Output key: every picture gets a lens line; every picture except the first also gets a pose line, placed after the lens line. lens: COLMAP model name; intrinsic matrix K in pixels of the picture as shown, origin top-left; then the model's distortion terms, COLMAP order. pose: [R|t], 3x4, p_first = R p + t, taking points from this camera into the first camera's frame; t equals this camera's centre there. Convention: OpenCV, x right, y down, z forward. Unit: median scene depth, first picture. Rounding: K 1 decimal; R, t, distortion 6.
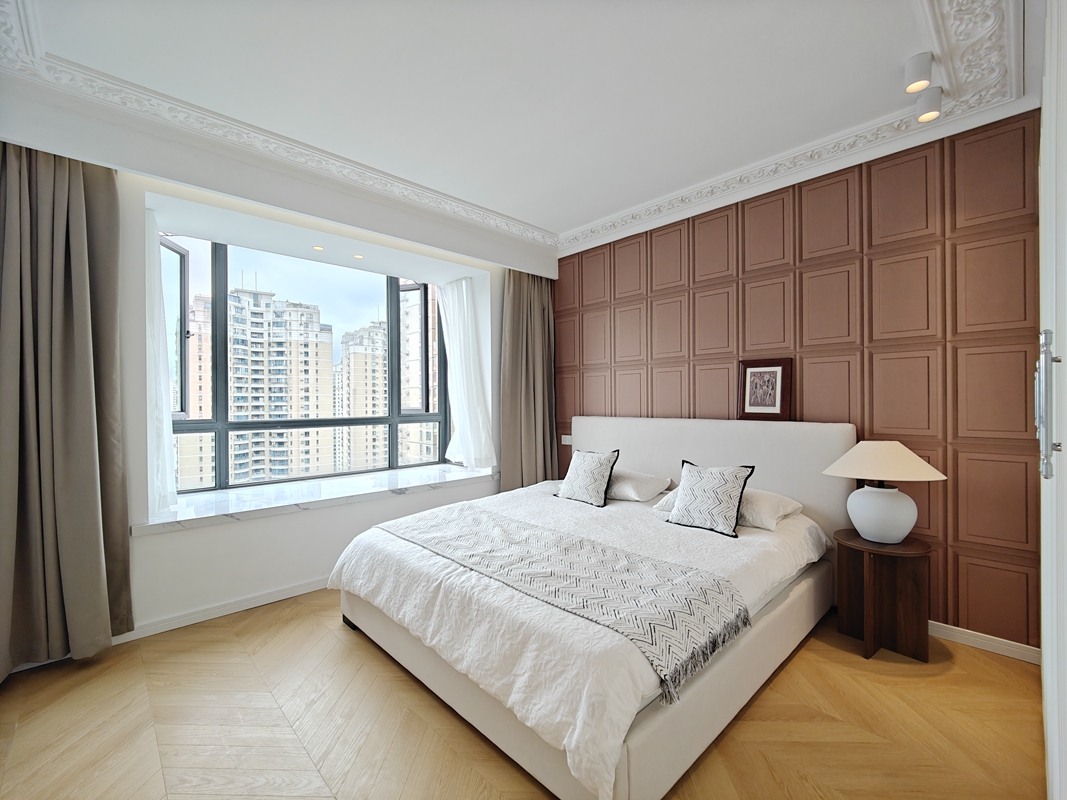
lens RADIAL K [[467.1, 0, 540.7], [0, 467.1, 400.9], [0, 0, 1]] dist [-0.000513, -0.003134]
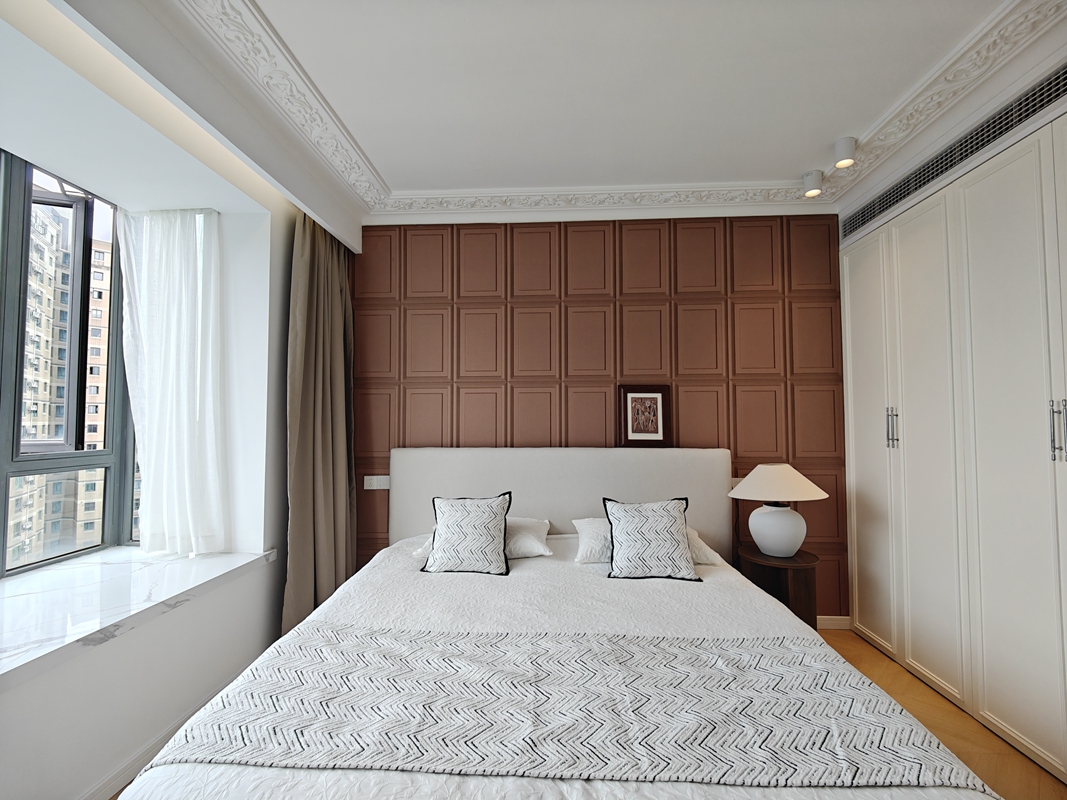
lens RADIAL K [[467.1, 0, 534.2], [0, 467.1, 401.2], [0, 0, 1]] dist [-0.000513, -0.003134]
pose [[0.723608, 0.034236, 0.689362, -0.358406], [-0.002430, 0.998889, -0.047057, -0.008236], [-0.690207, 0.032375, 0.722887, 0.448681]]
